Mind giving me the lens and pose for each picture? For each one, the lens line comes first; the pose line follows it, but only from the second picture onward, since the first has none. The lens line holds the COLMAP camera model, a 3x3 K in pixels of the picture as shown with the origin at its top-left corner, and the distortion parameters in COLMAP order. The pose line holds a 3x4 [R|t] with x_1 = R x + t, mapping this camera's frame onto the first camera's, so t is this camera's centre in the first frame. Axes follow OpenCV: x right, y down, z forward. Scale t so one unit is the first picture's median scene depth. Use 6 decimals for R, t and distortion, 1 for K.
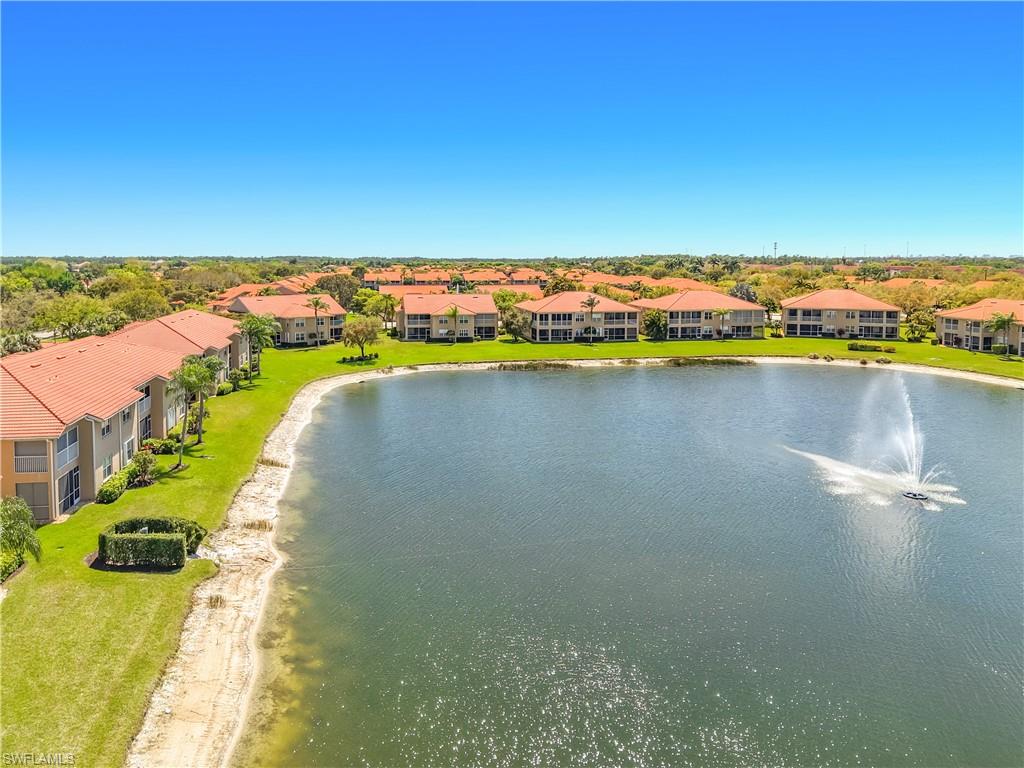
lens RADIAL K [[715.0, 0, 467.0], [0, 715.0, 298.0], [0, 0, 1]] dist [0.055368, -0.103793]
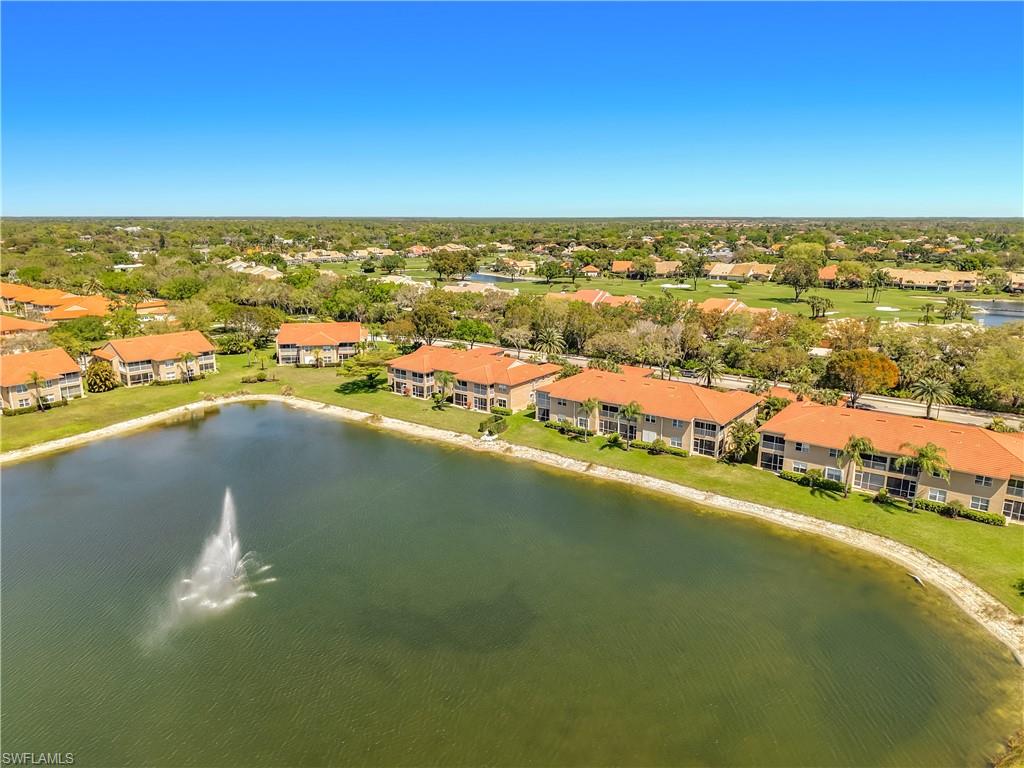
lens RADIAL K [[695.3, 0, 507.2], [0, 695.3, 384.4], [0, 0, 1]] dist [0.076513, -0.091468]
pose [[-0.700678, 0.167851, -0.693452, 0.505351], [-0.040034, 0.961153, 0.273099, -0.208068], [0.712354, 0.219116, -0.666739, 0.980916]]
